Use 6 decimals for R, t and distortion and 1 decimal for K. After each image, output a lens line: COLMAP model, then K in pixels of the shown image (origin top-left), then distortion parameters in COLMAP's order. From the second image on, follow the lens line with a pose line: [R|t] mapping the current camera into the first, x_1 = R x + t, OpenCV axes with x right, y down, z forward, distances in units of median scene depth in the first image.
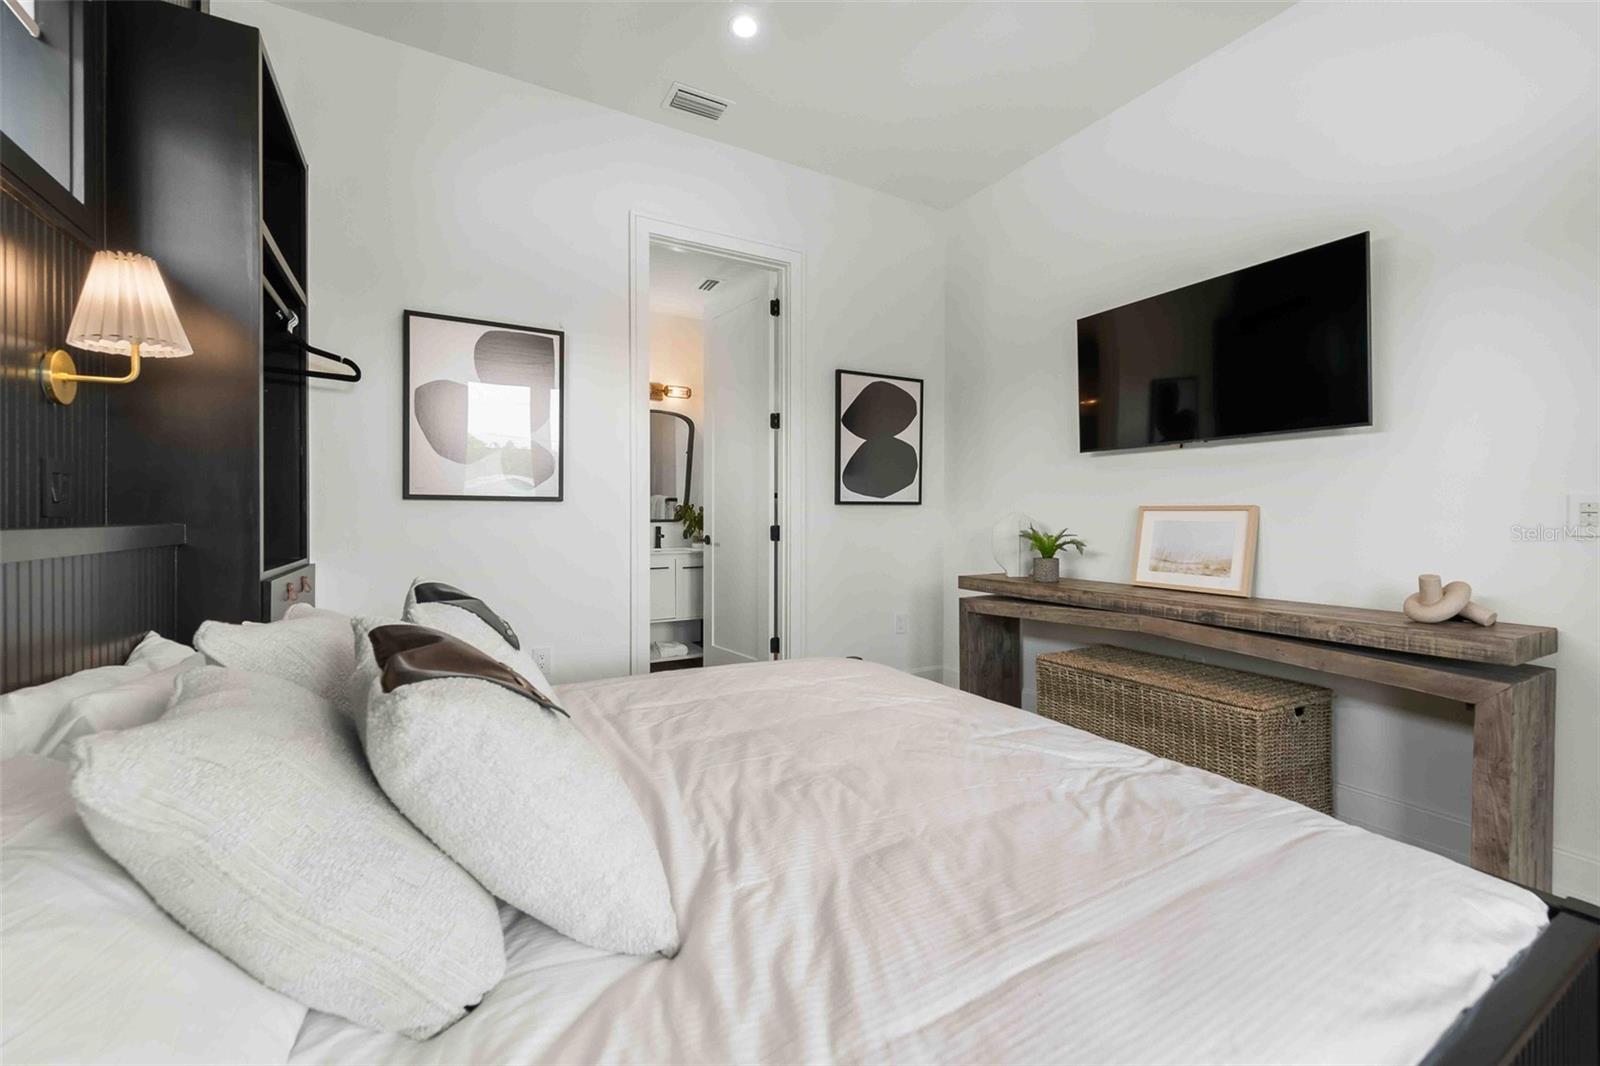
lens RADIAL K [[644.2, 0, 804.0], [0, 644.2, 522.4], [0, 0, 1]] dist [0.006043, -0.001152]
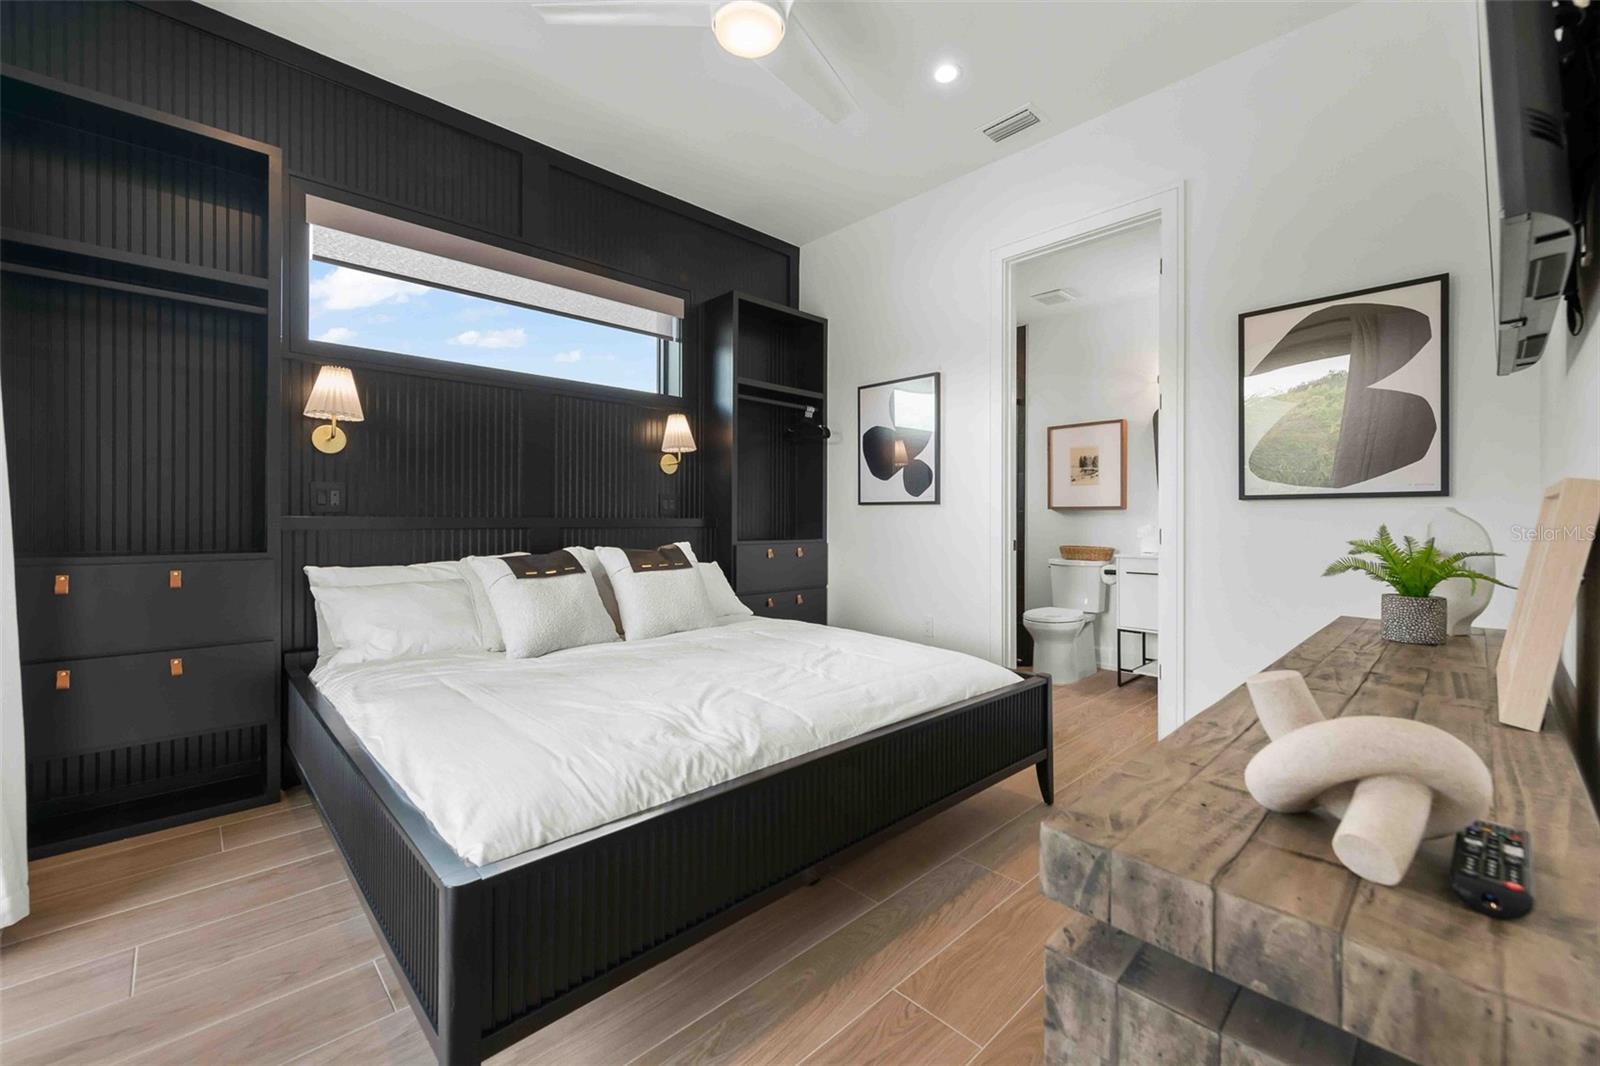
lens RADIAL K [[644.2, 0, 806.5], [0, 644.2, 520.5], [0, 0, 1]] dist [0.006043, -0.001152]
pose [[0.250935, 0.003250, -0.967998, 0.634956], [-0.013717, 0.999906, -0.000199, 0.002630], [0.967907, 0.013328, 0.250956, 0.342328]]
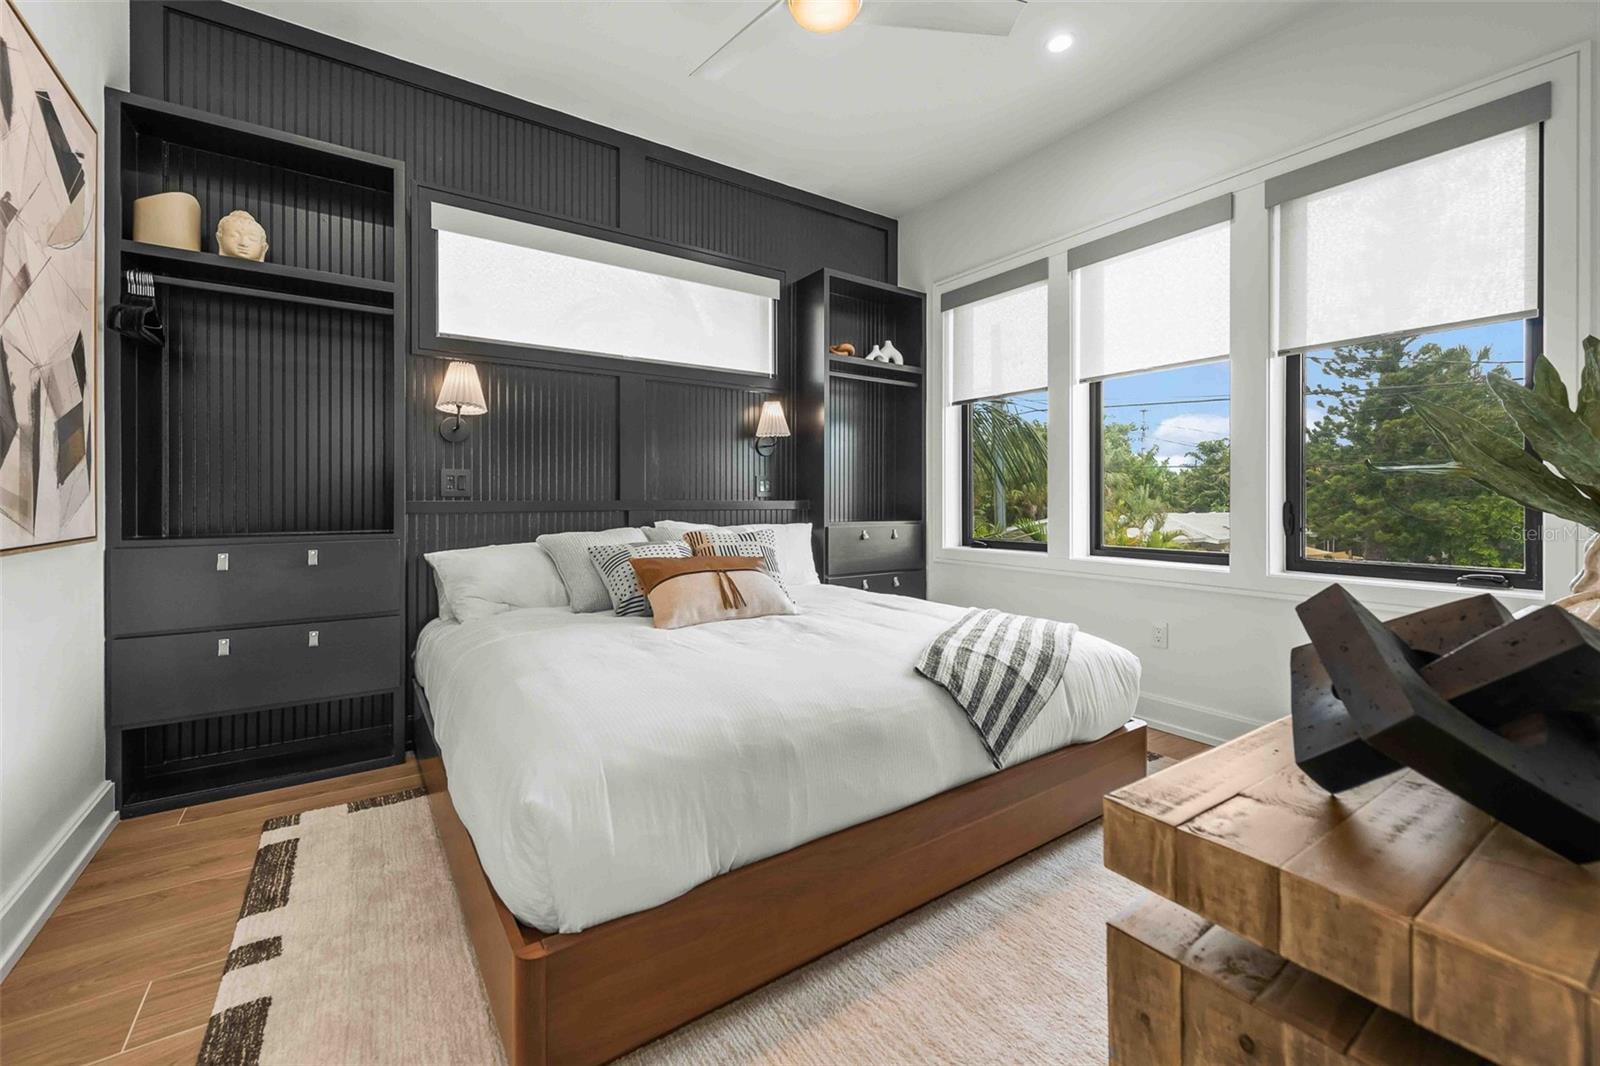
lens RADIAL K [[644.2, 0, 800.8], [0, 644.2, 500.0], [0, 0, 1]] dist [0.006043, -0.001152]
pose [[0.076816, 0.000839, -0.997045, 0.612236], [-0.012122, 0.999927, -0.000093, 0.001379], [0.996972, 0.012094, 0.076821, 0.372289]]
